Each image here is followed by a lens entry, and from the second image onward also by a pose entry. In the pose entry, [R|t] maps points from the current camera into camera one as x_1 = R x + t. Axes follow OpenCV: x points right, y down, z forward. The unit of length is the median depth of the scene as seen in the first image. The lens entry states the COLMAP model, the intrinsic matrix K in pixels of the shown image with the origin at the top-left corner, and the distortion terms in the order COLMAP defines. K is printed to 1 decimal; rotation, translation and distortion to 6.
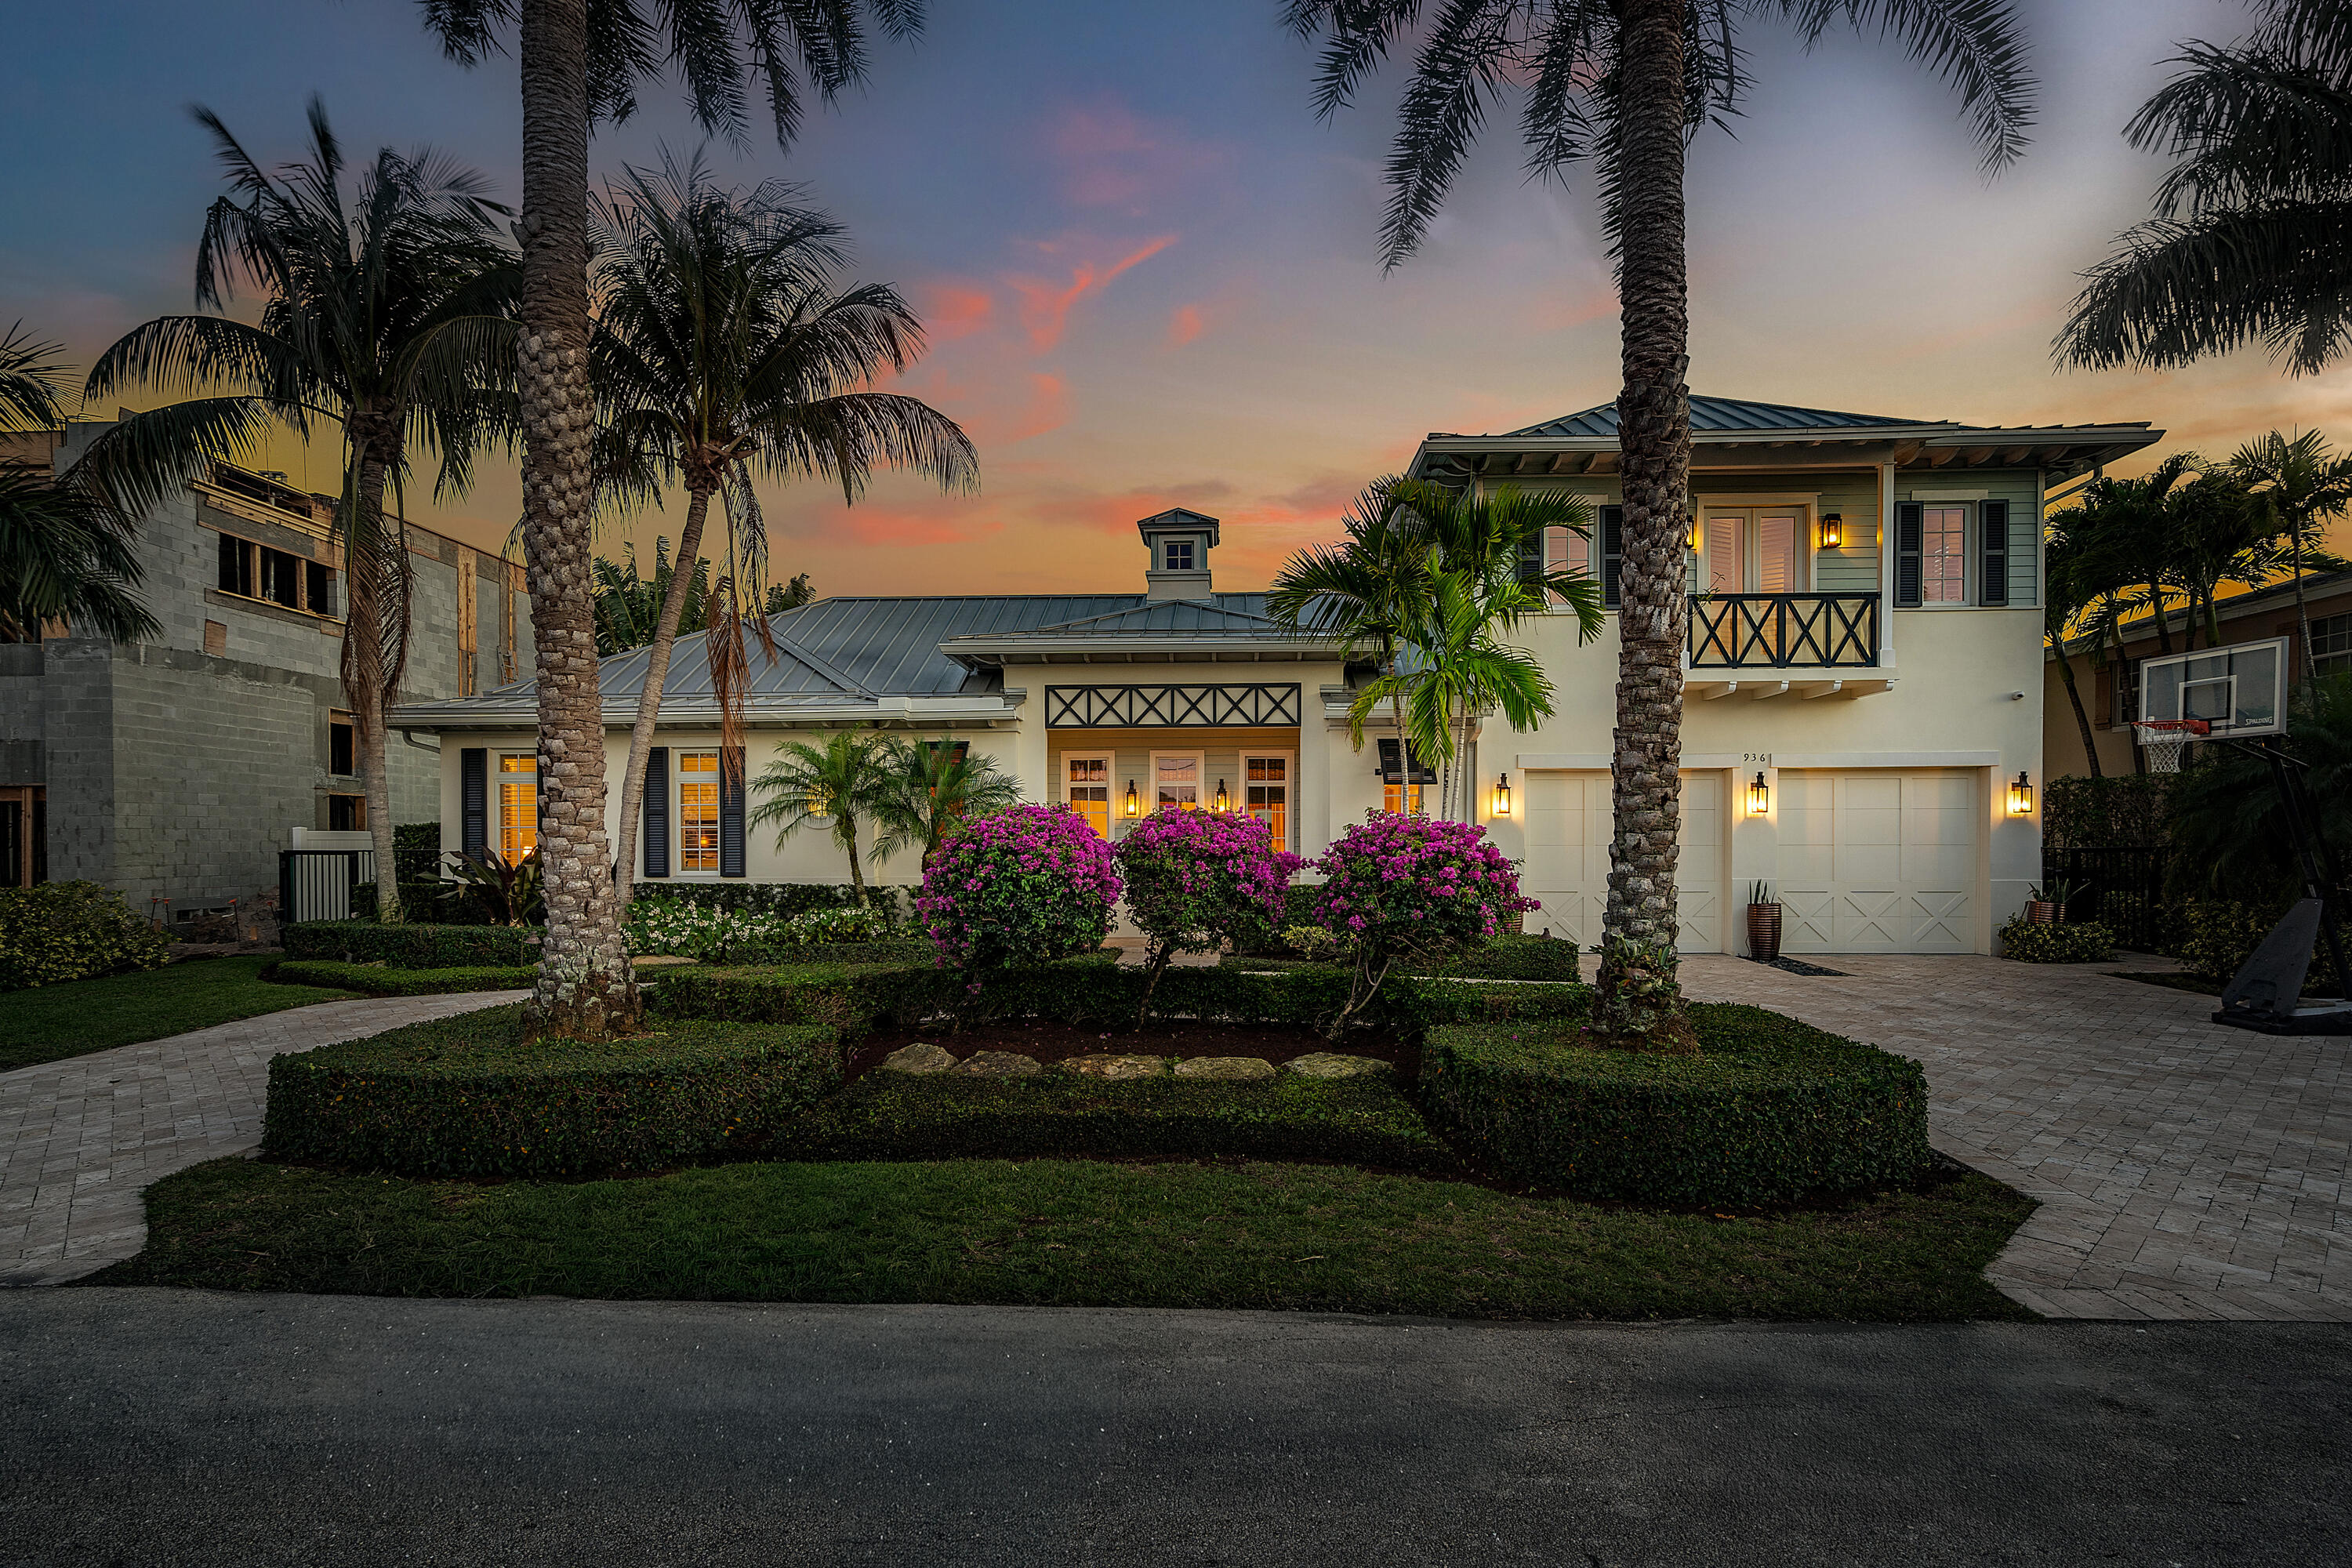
lens RADIAL K [[1110.9, 0, 1158.6], [0, 1110.9, 860.9], [0, 0, 1]] dist [-0.001064, 0.001380]
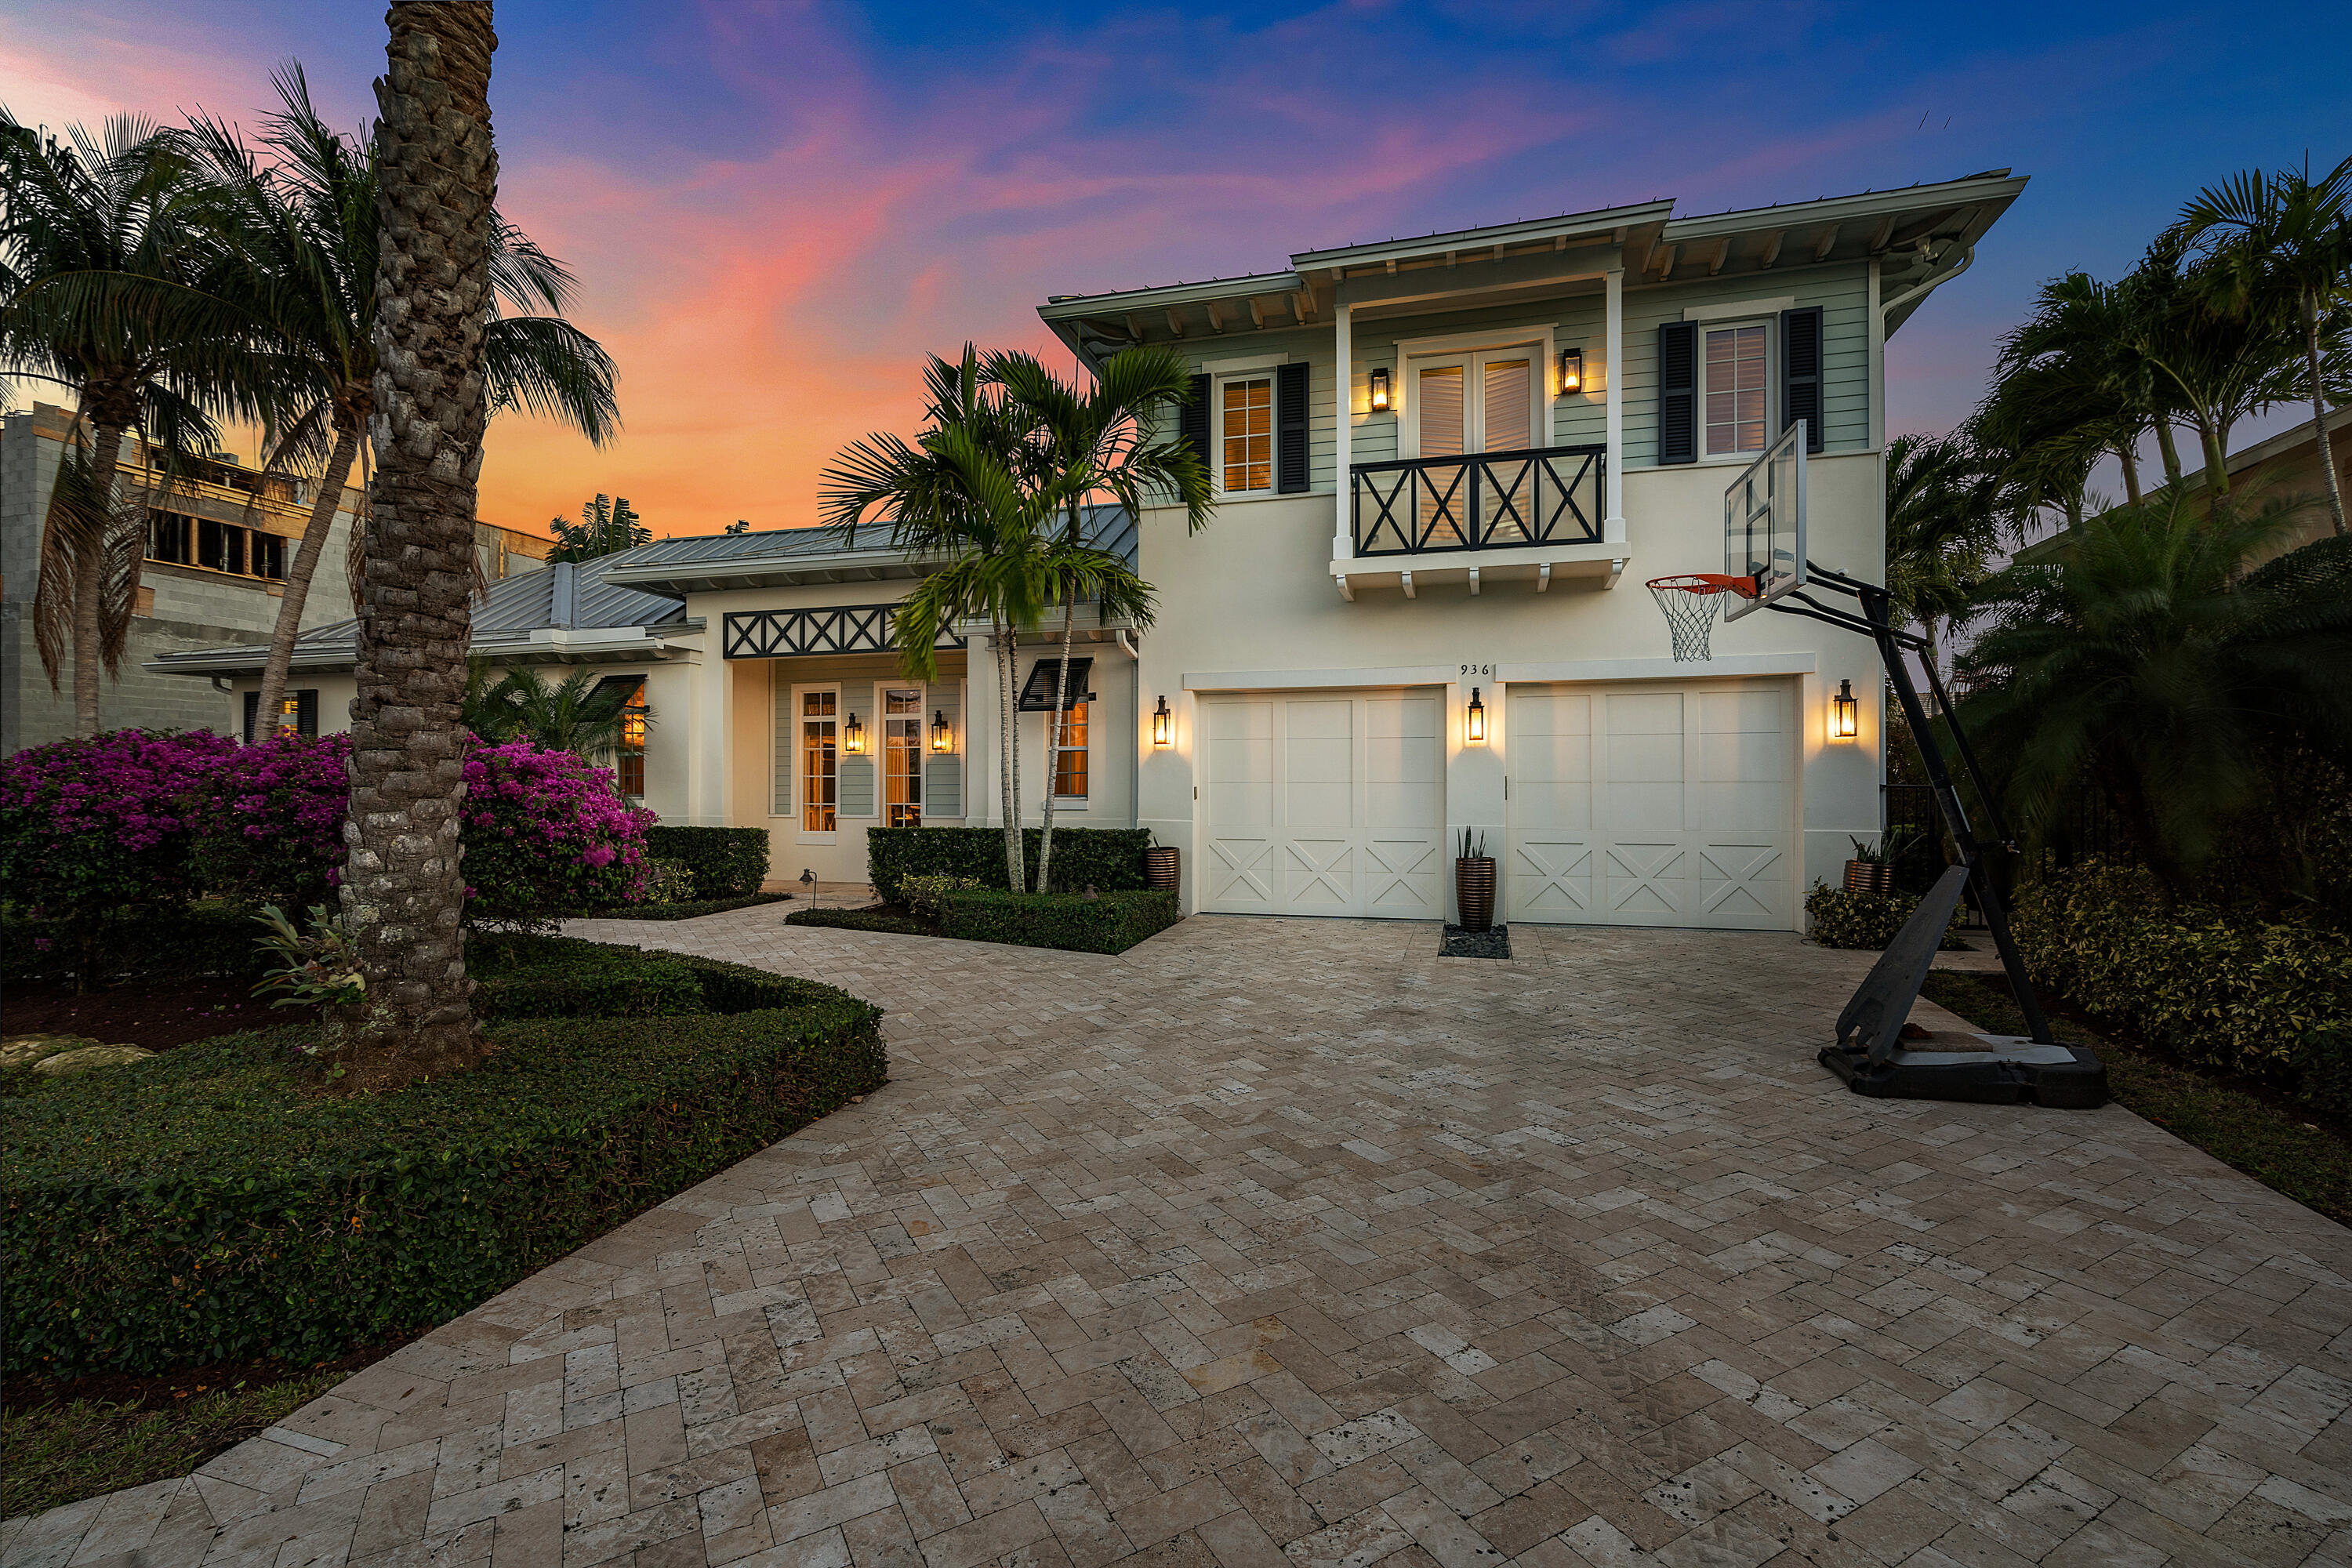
lens RADIAL K [[1055.9, 0, 1157.6], [0, 1055.9, 785.8], [0, 0, 1]] dist [-0.001679, -0.000359]
pose [[0.974224, 0.000610, -0.225583, 0.484085], [-0.004298, 0.999865, -0.015857, 0.000943], [0.225543, 0.016418, 0.974095, 0.228462]]
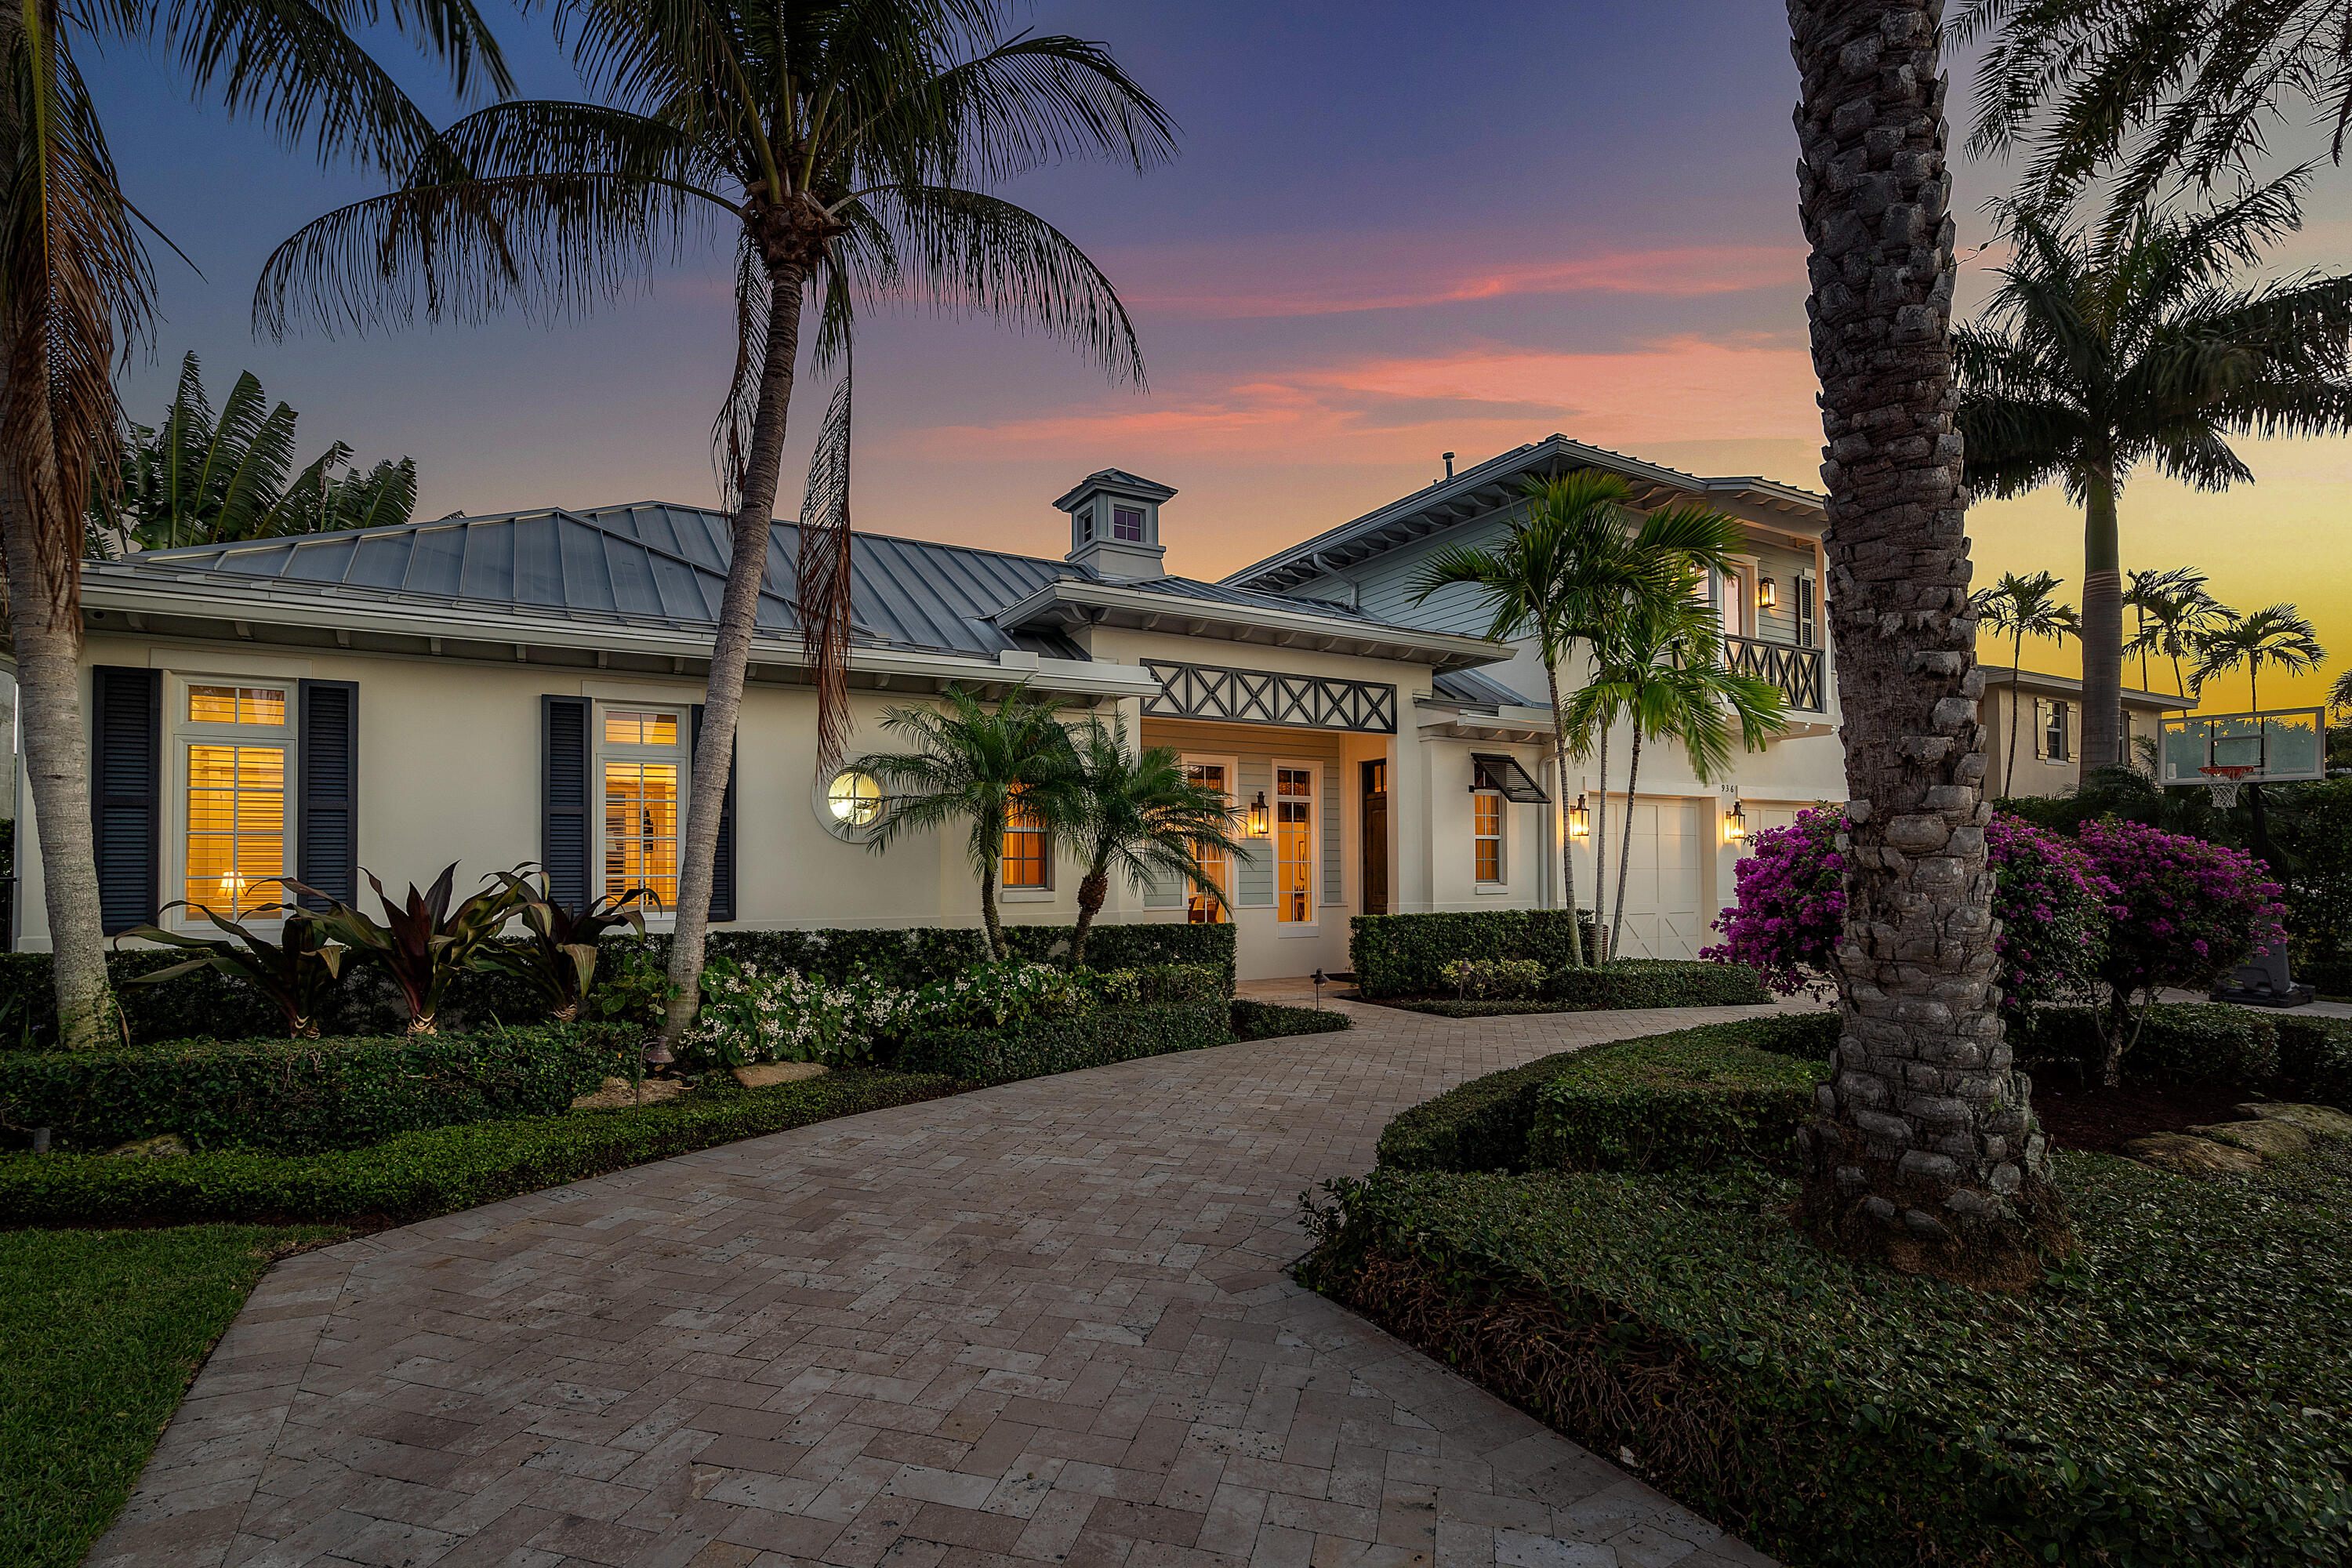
lens RADIAL K [[1110.9, 0, 1158.6], [0, 1110.9, 860.9], [0, 0, 1]] dist [-0.001064, 0.001380]
pose [[0.839630, 0.002250, 0.543154, -0.534389], [0.013065, 0.999618, -0.024336, -0.001568], [-0.543002, 0.027529, 0.839280, 0.380049]]
